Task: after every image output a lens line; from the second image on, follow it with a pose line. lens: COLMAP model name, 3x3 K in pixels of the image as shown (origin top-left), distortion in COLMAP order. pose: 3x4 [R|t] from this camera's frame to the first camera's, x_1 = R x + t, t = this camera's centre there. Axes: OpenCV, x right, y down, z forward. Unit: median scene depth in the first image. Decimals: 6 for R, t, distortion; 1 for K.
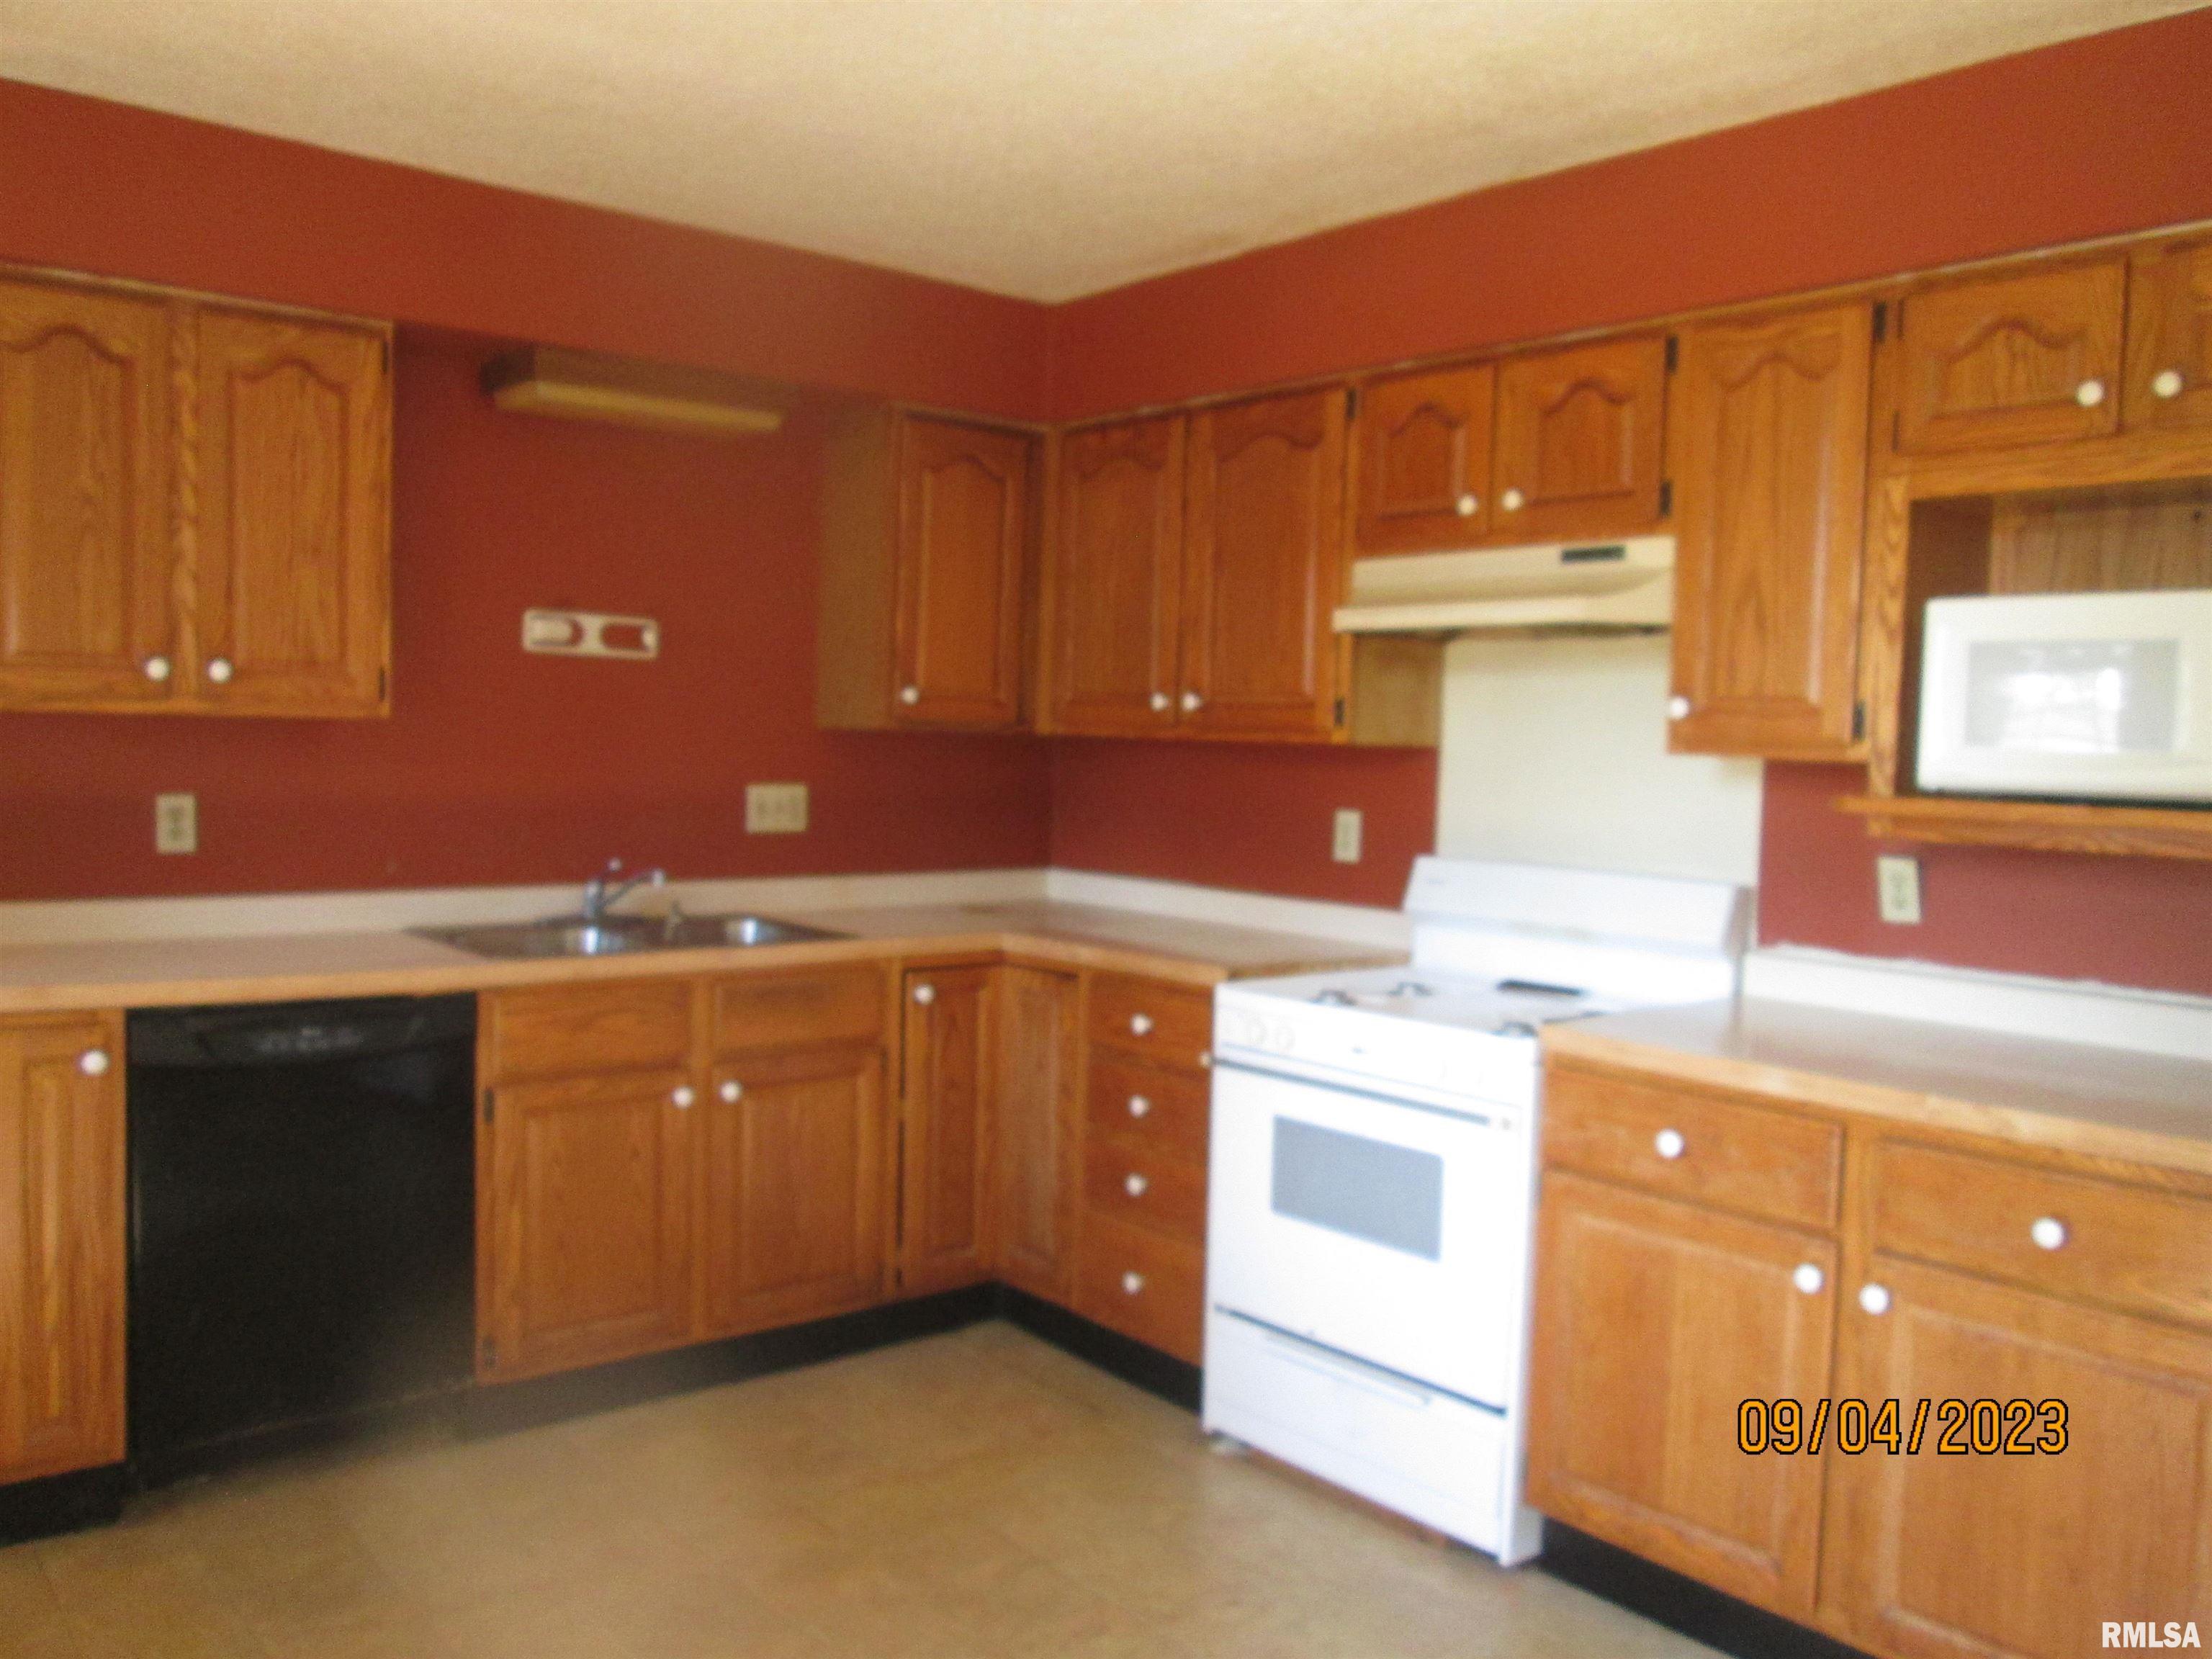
lens RADIAL K [[1820.8, 0, 1101.7], [0, 1820.8, 844.0], [0, 0, 1]] dist [-0.052429, 0.025095]
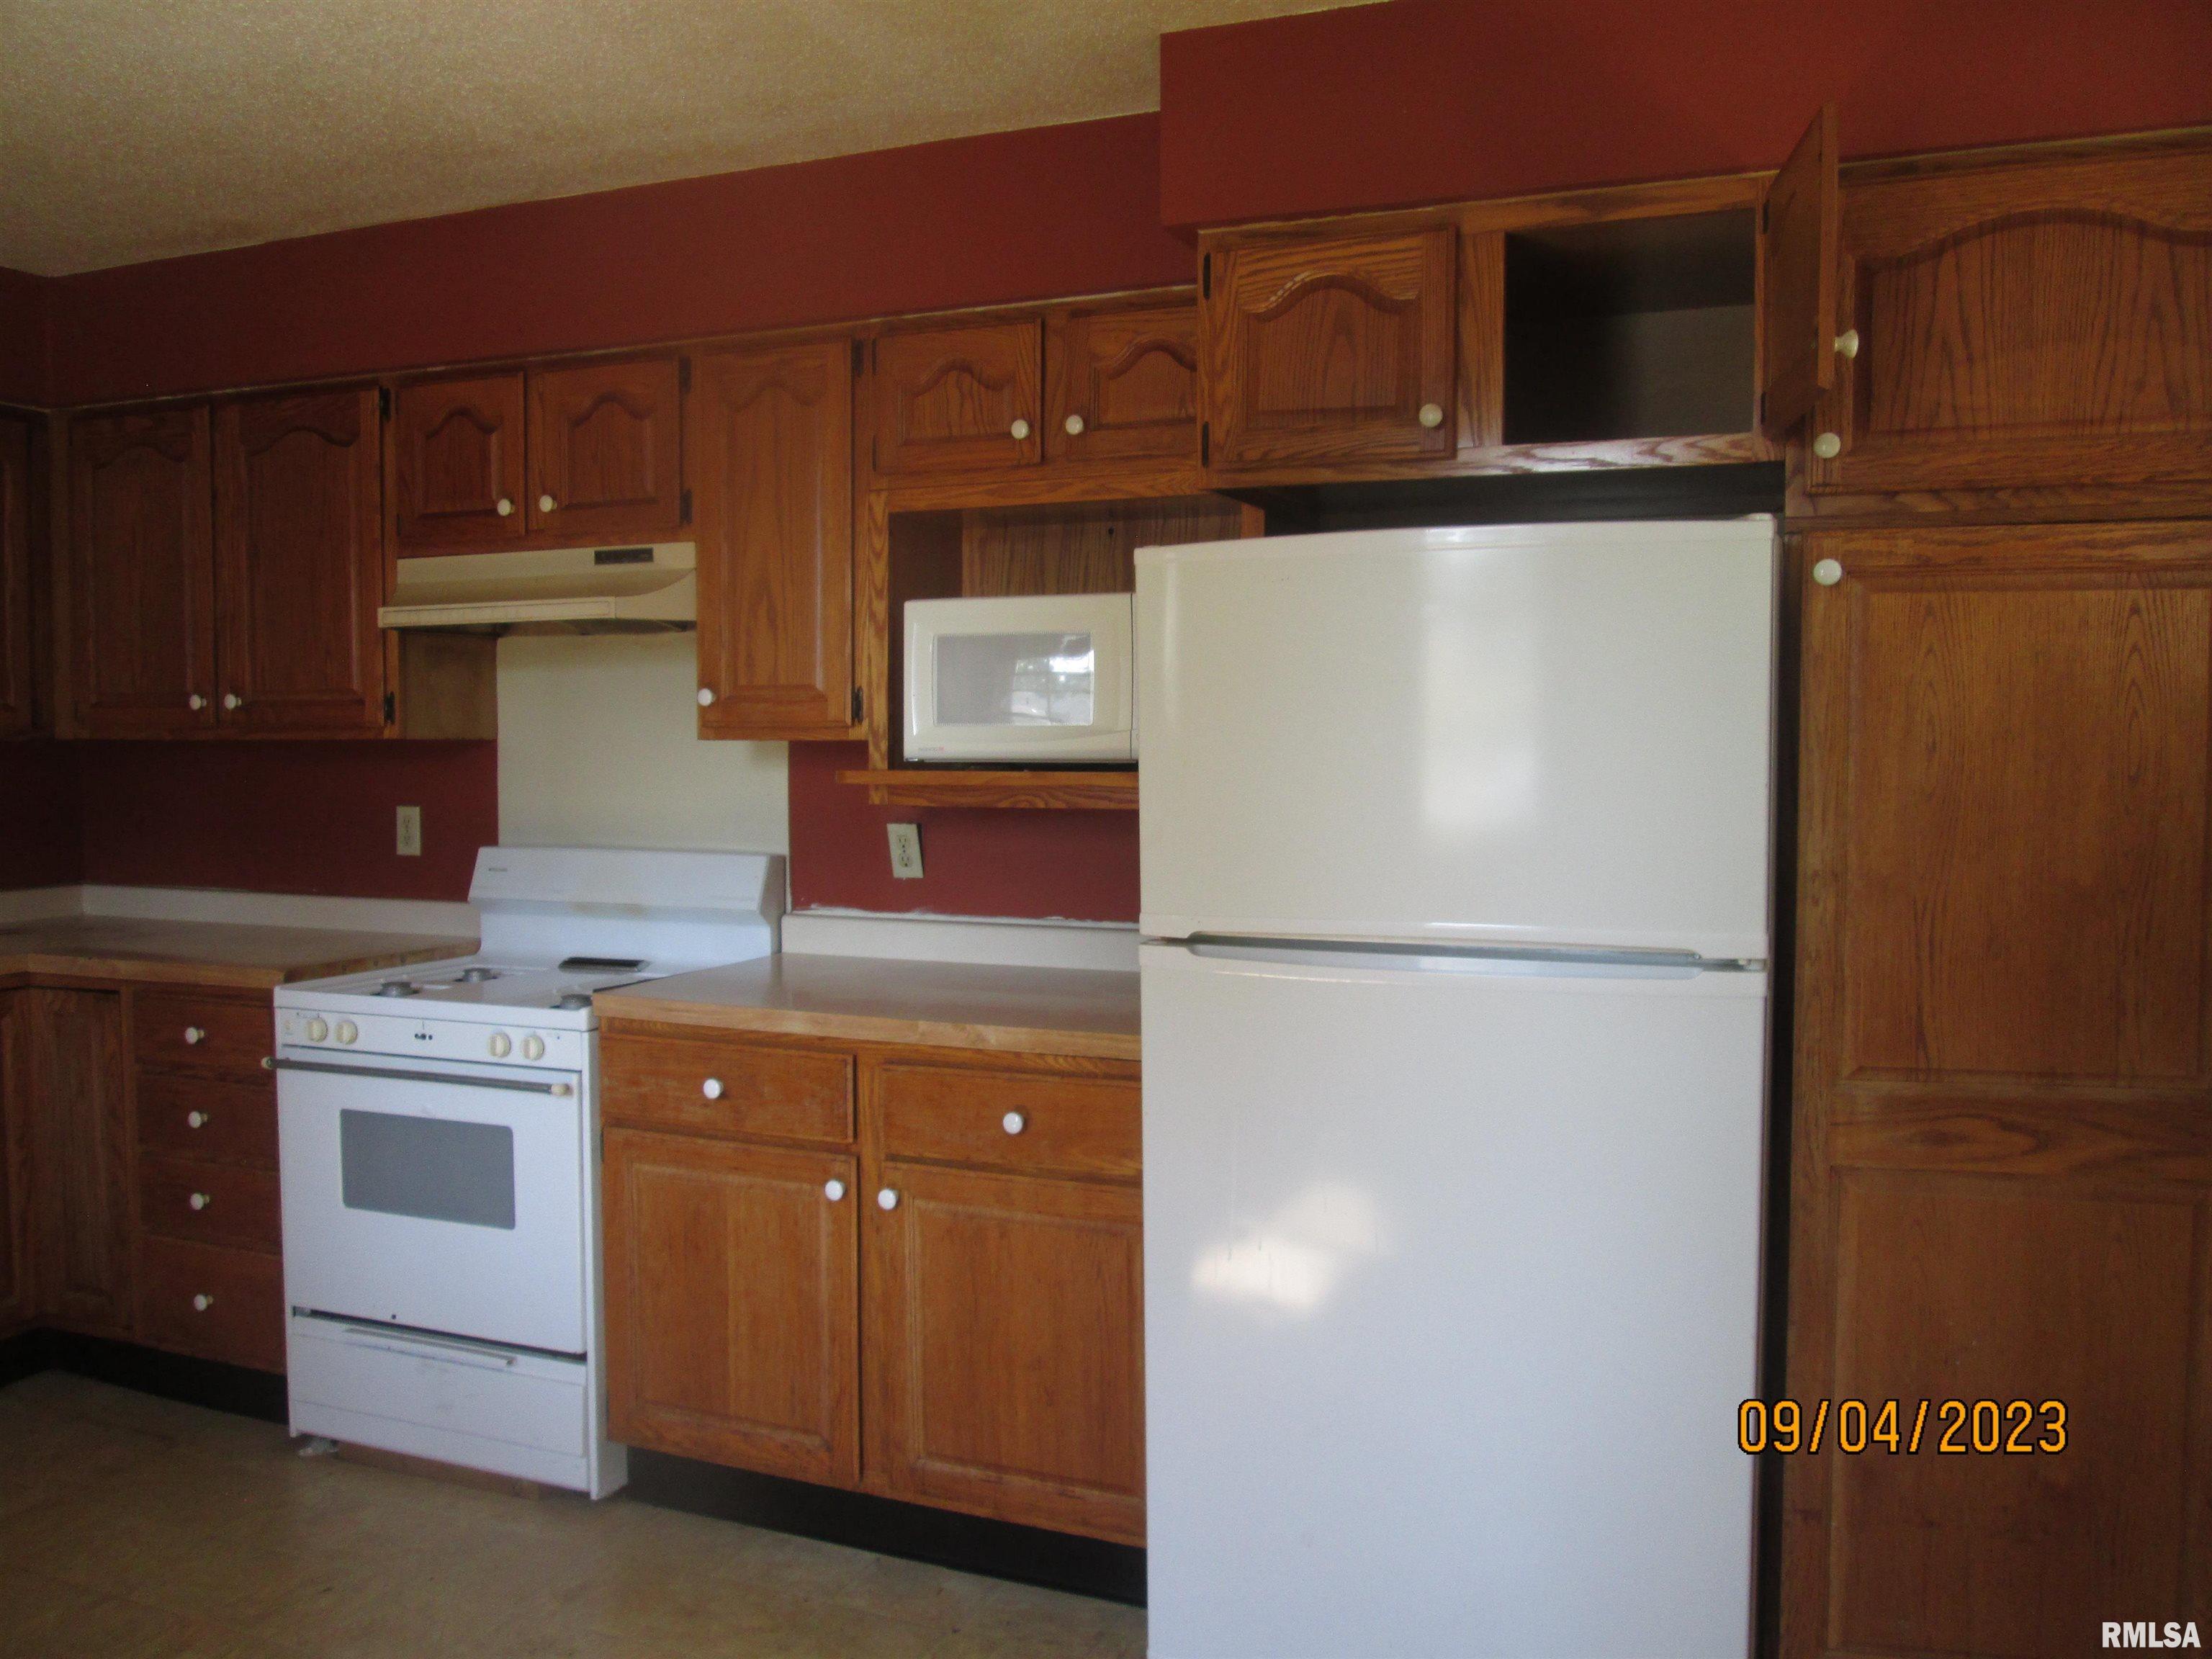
lens RADIAL K [[1820.8, 0, 1101.7], [0, 1820.8, 844.0], [0, 0, 1]] dist [-0.052429, 0.025095]
pose [[0.885611, -0.055198, 0.461135, 0.016940], [0.052837, 0.998440, 0.018040, 0.006928], [-0.461411, 0.008388, 0.887147, -0.089588]]
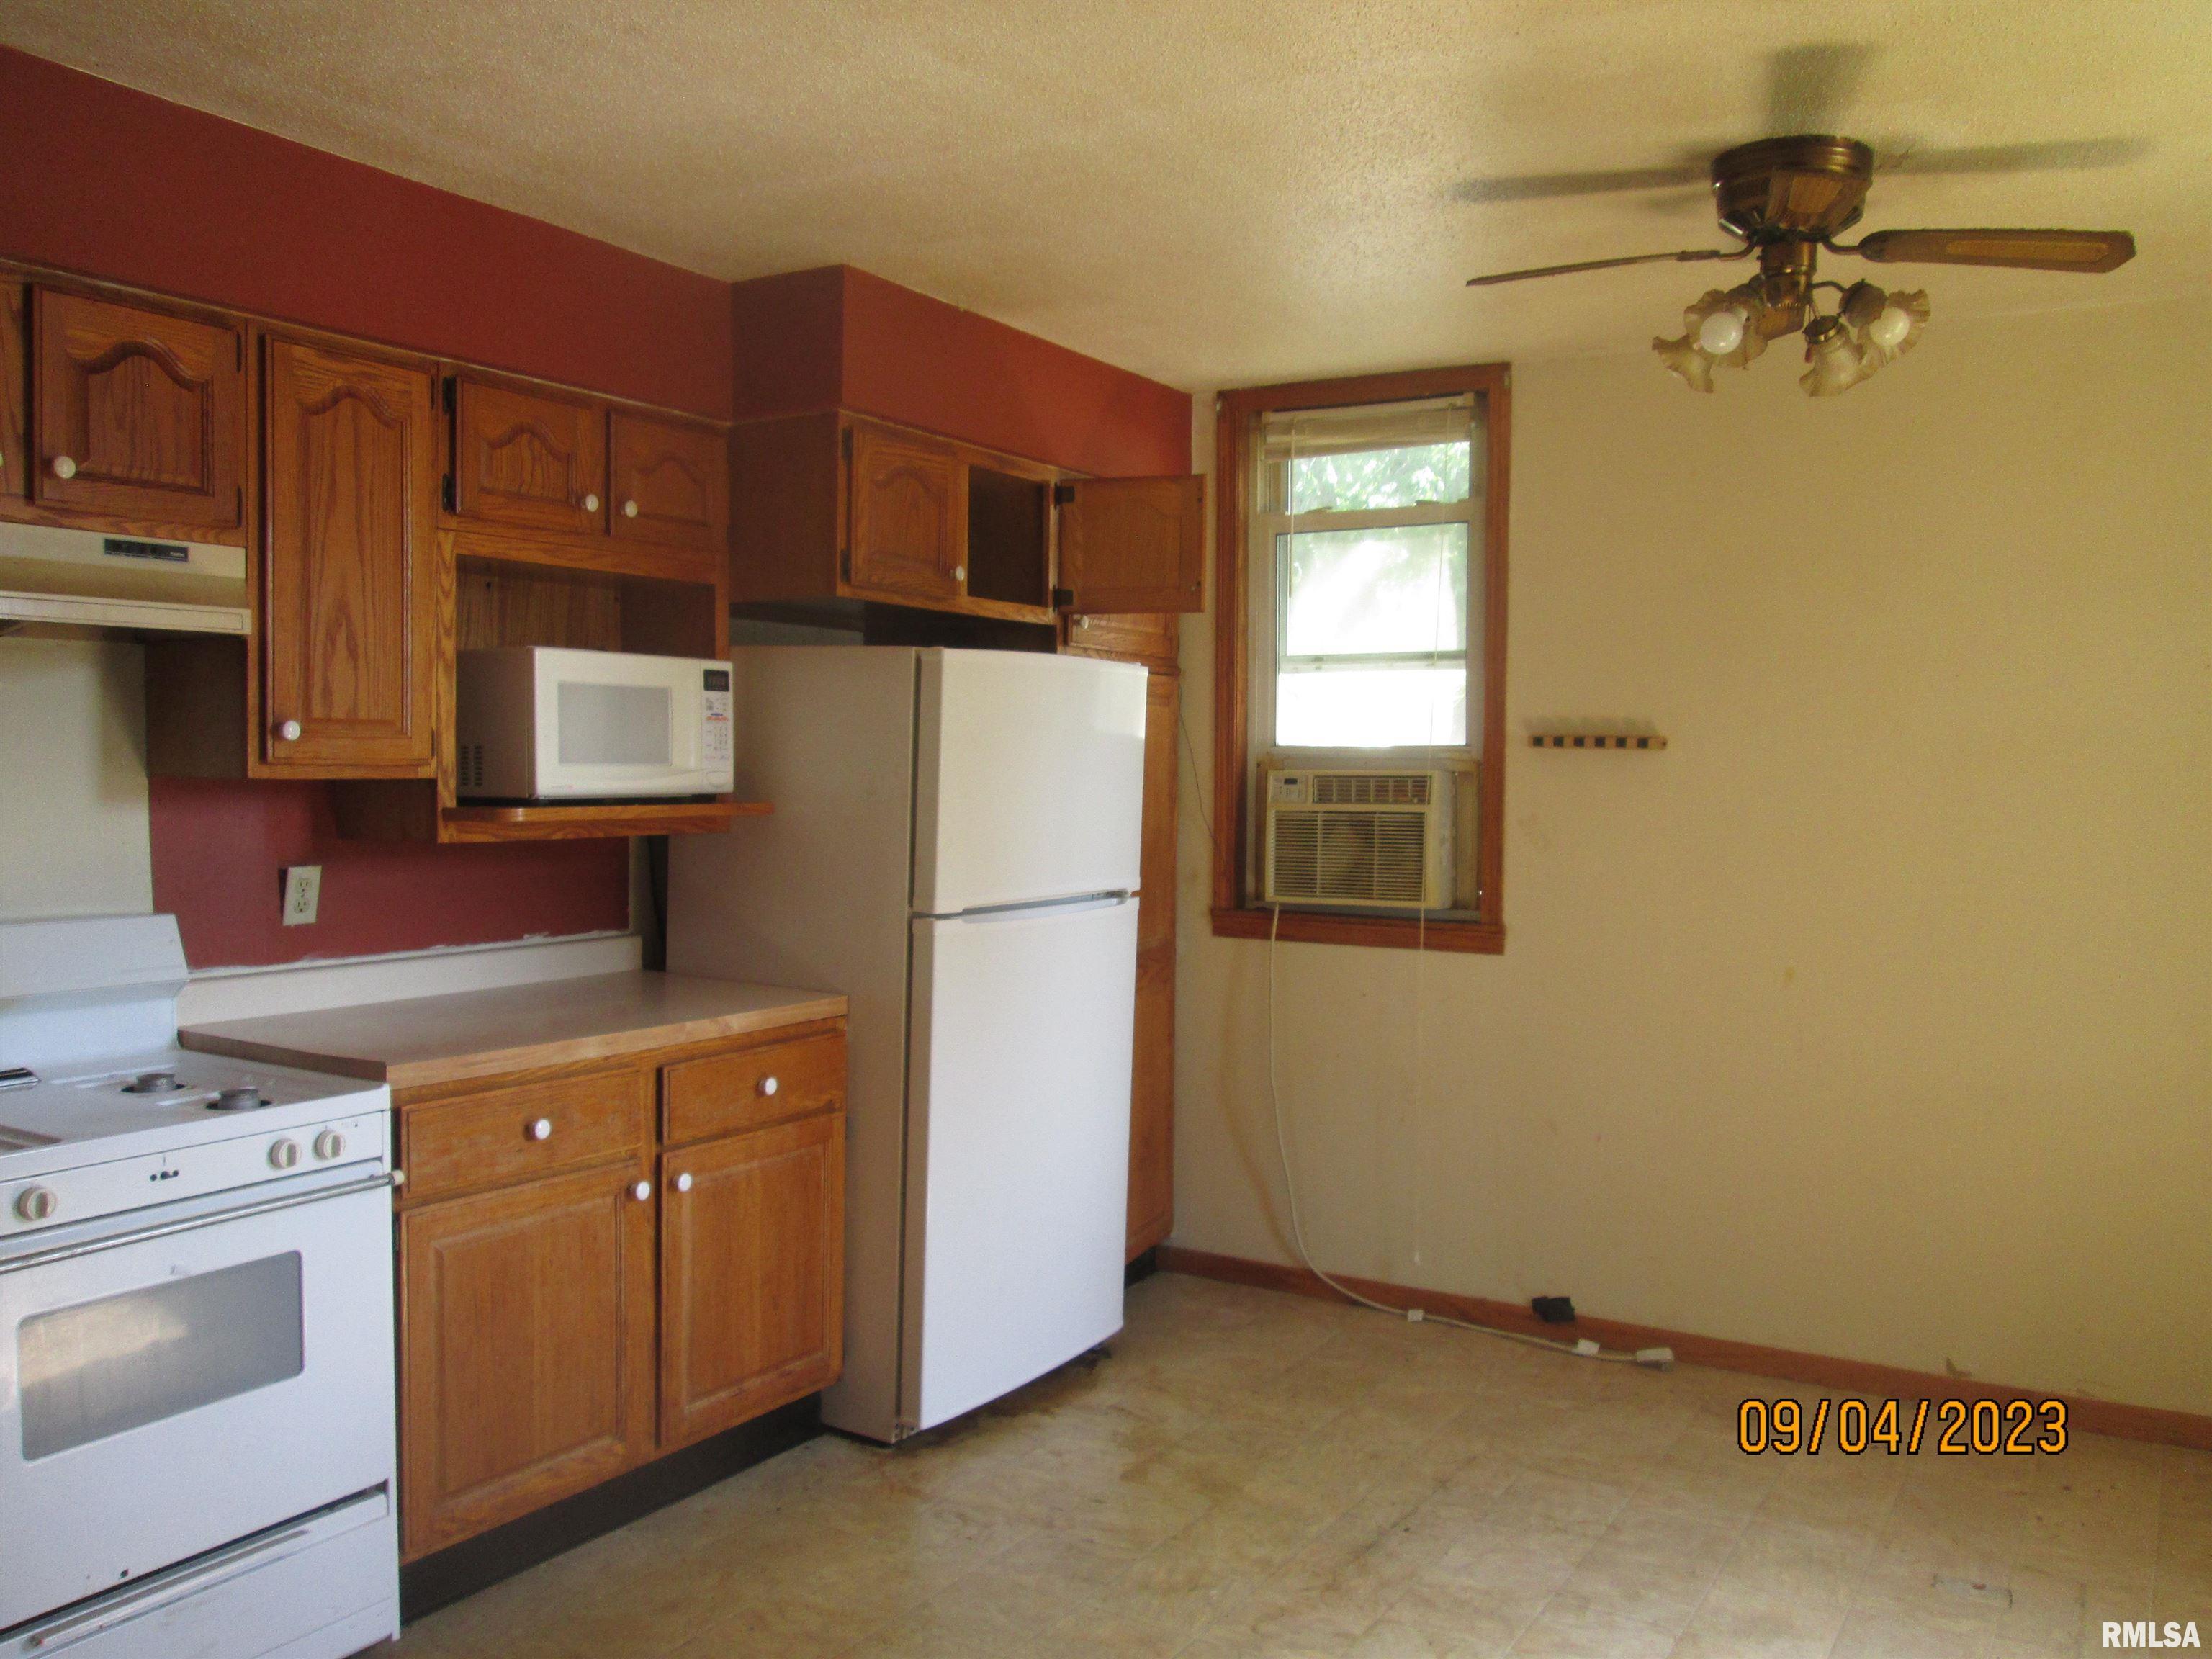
lens RADIAL K [[1820.8, 0, 1101.7], [0, 1820.8, 844.0], [0, 0, 1]] dist [-0.052429, 0.025095]
pose [[-0.329302, -0.073031, 0.941396, -0.728357], [0.039350, 0.995077, 0.090960, -0.084153], [-0.943404, 0.066997, -0.324807, 0.895999]]
